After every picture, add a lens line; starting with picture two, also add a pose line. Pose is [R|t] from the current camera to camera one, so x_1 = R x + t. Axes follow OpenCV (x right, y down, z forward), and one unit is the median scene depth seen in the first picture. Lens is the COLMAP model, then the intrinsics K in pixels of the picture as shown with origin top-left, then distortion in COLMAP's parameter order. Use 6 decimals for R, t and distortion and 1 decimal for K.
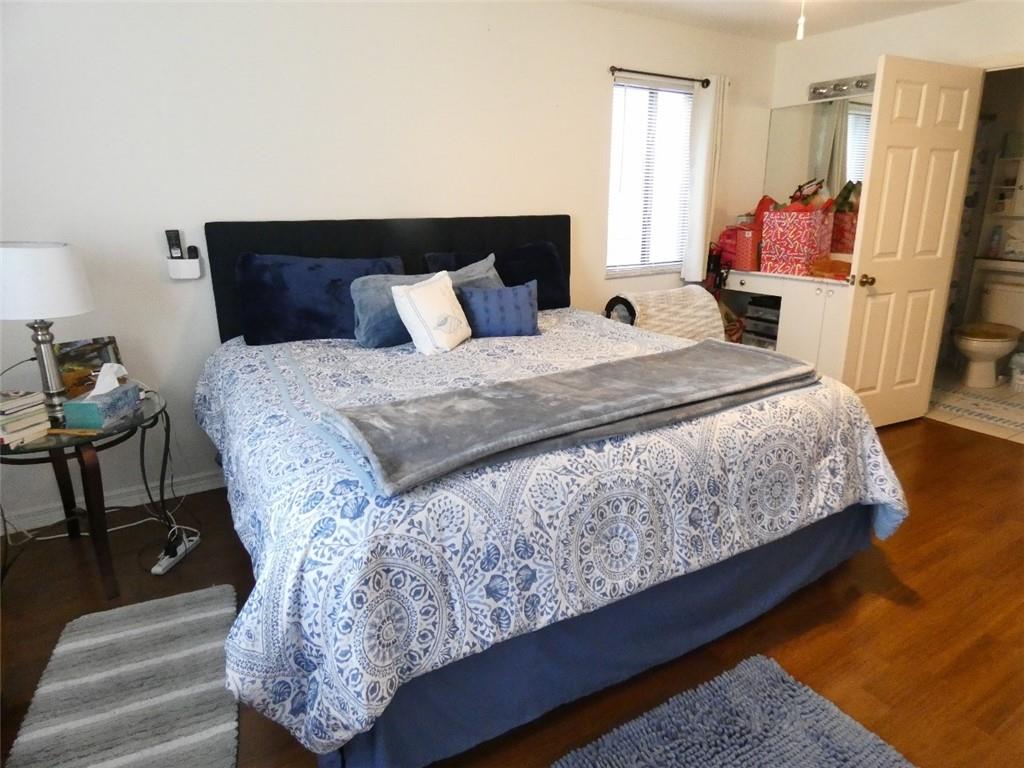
lens RADIAL K [[640.4, 0, 508.4], [0, 640.4, 375.8], [0, 0, 1]] dist [0.020886, 0.001208]
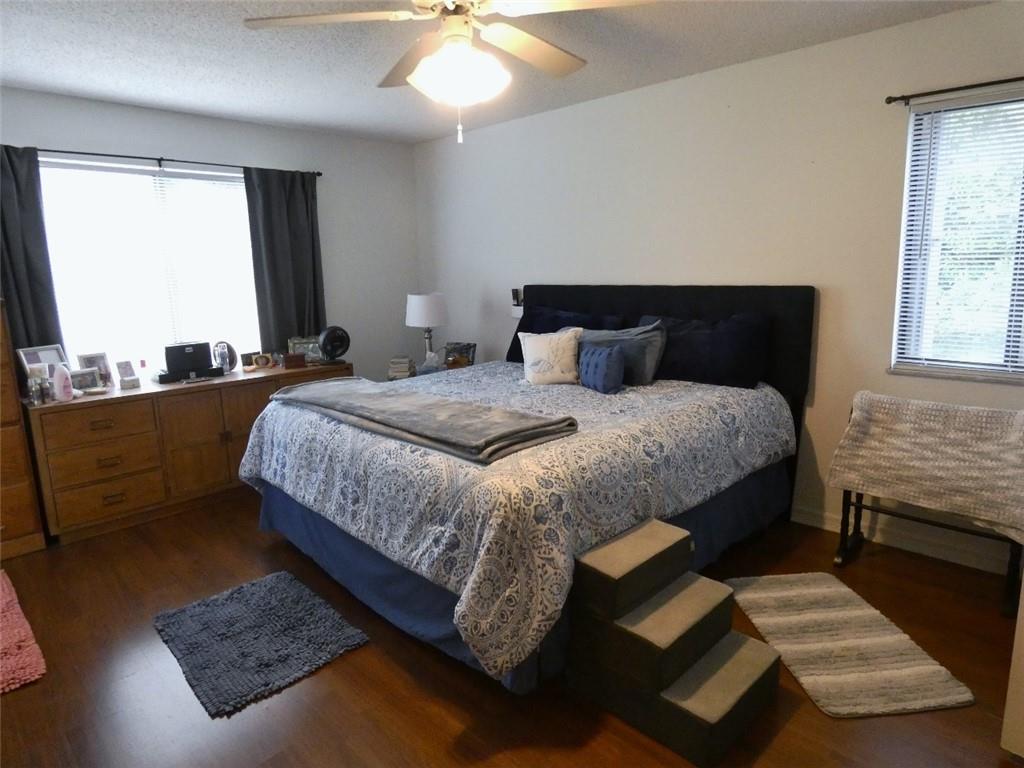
lens RADIAL K [[609.7, 0, 522.7], [0, 609.7, 377.3], [0, 0, 1]] dist [-0.008809, 0.001434]
pose [[0.228907, 0.171009, -0.958310, 1.498895], [-0.240927, 0.963773, 0.114434, -0.259210], [0.943163, 0.204688, 0.261815, 0.869984]]
